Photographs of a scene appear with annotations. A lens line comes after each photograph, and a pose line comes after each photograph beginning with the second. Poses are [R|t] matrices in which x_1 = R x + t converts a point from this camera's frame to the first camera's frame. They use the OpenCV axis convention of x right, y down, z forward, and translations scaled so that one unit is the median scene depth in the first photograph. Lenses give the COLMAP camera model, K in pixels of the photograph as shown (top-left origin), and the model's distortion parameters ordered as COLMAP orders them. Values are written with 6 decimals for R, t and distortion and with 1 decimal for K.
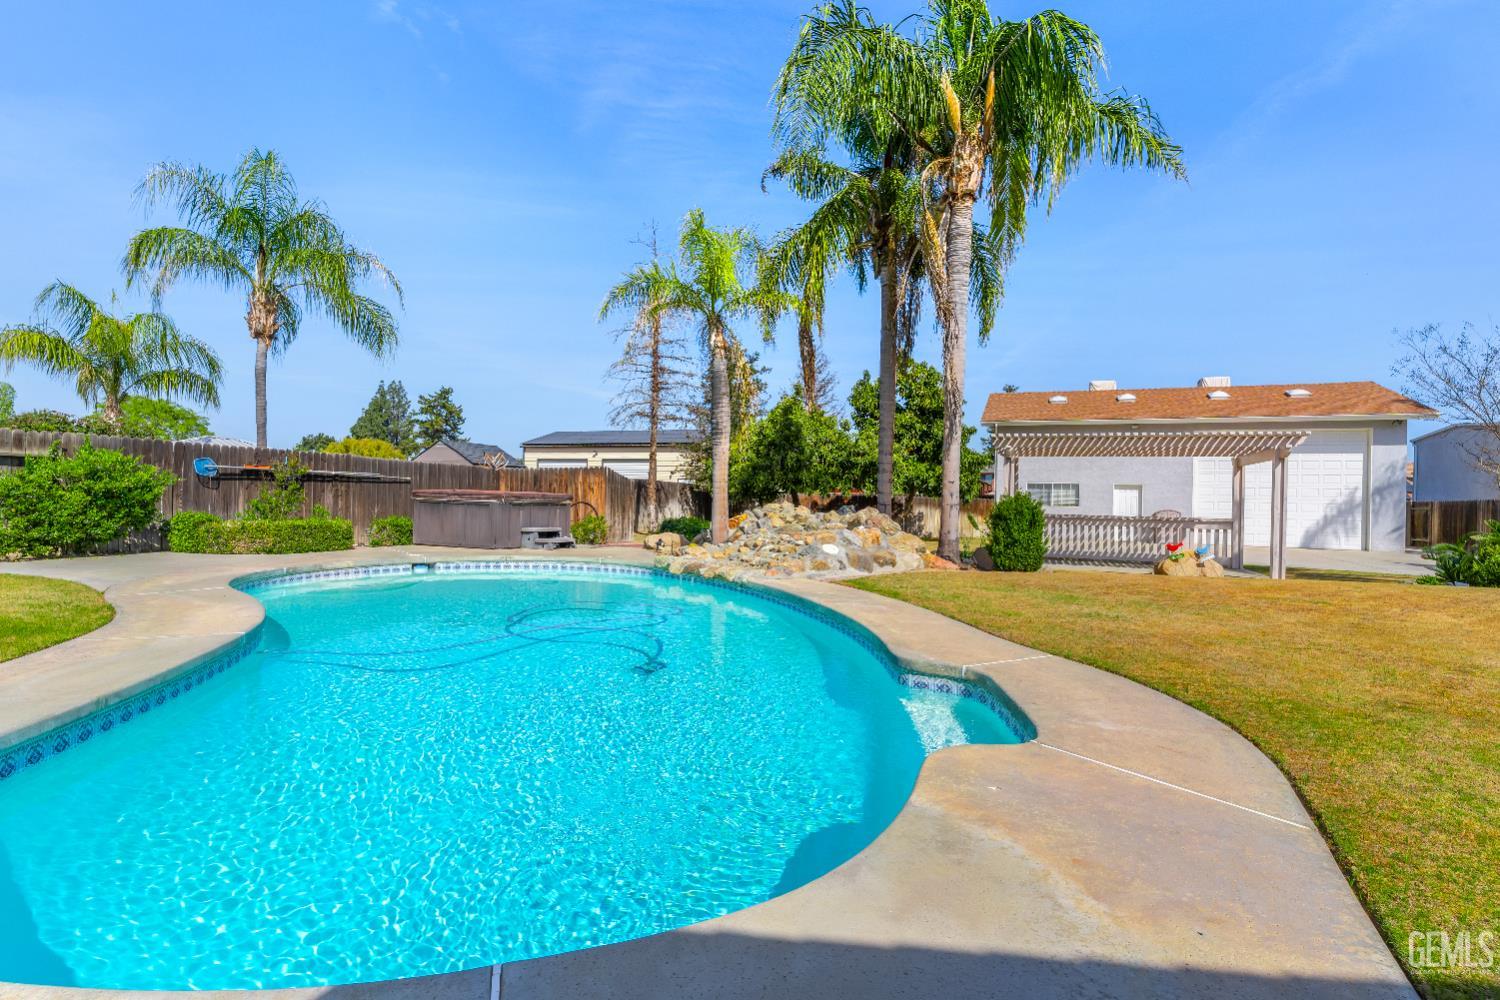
lens RADIAL K [[736.4, 0, 745.2], [0, 736.4, 501.2], [0, 0, 1]] dist [0.003163, -0.000968]
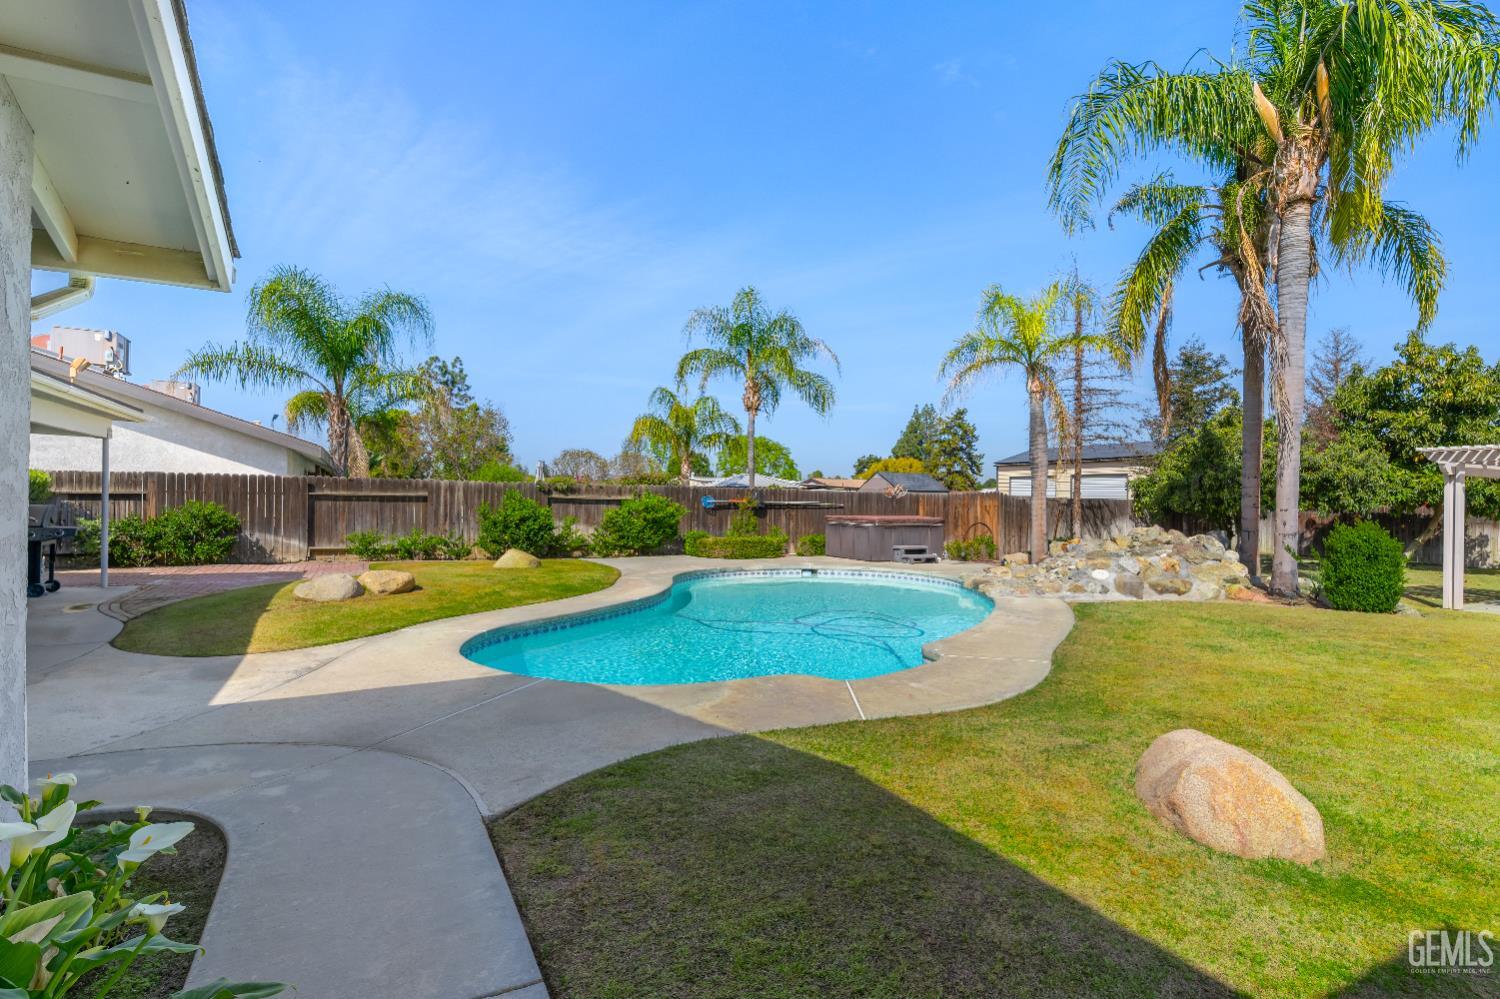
lens RADIAL K [[736.4, 0, 753.7], [0, 736.4, 502.1], [0, 0, 1]] dist [0.003163, -0.000968]
pose [[0.764954, -0.010281, -0.644003, 0.302852], [0.002629, 0.999914, -0.012840, -0.021115], [0.644079, 0.008129, 0.764916, -0.122427]]
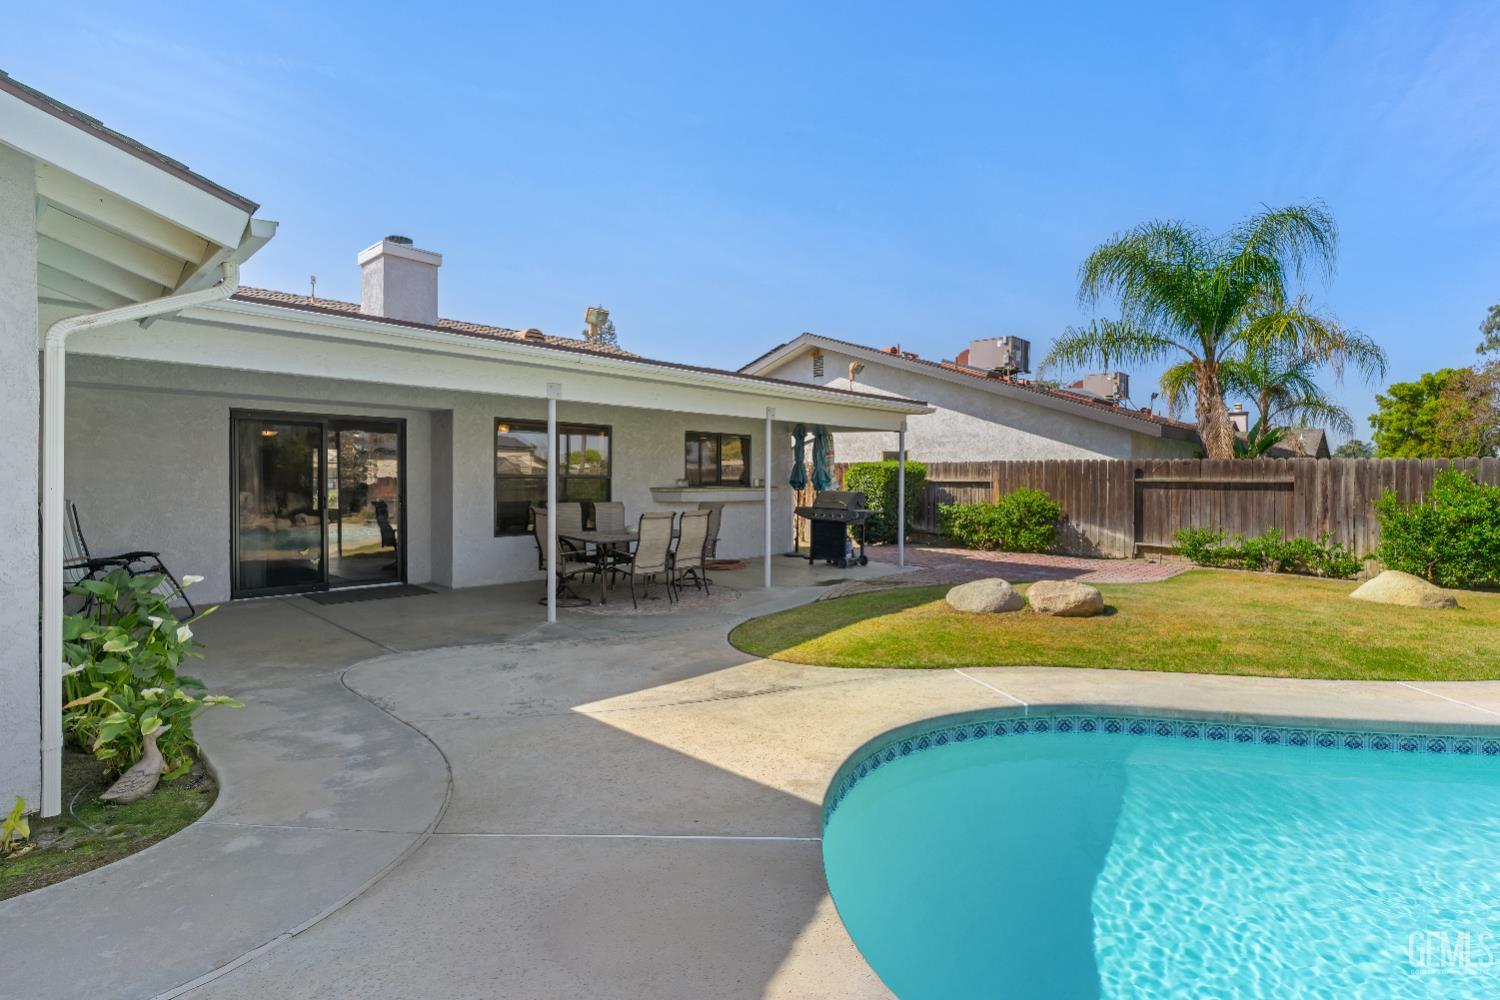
lens RADIAL K [[736.4, 0, 754.1], [0, 736.4, 487.9], [0, 0, 1]] dist [0.003163, -0.000968]
pose [[-0.374312, -0.011679, -0.927229, 0.153251], [-0.016061, 0.999852, -0.006110, -0.025867], [0.927164, 0.012605, -0.374444, 0.171062]]
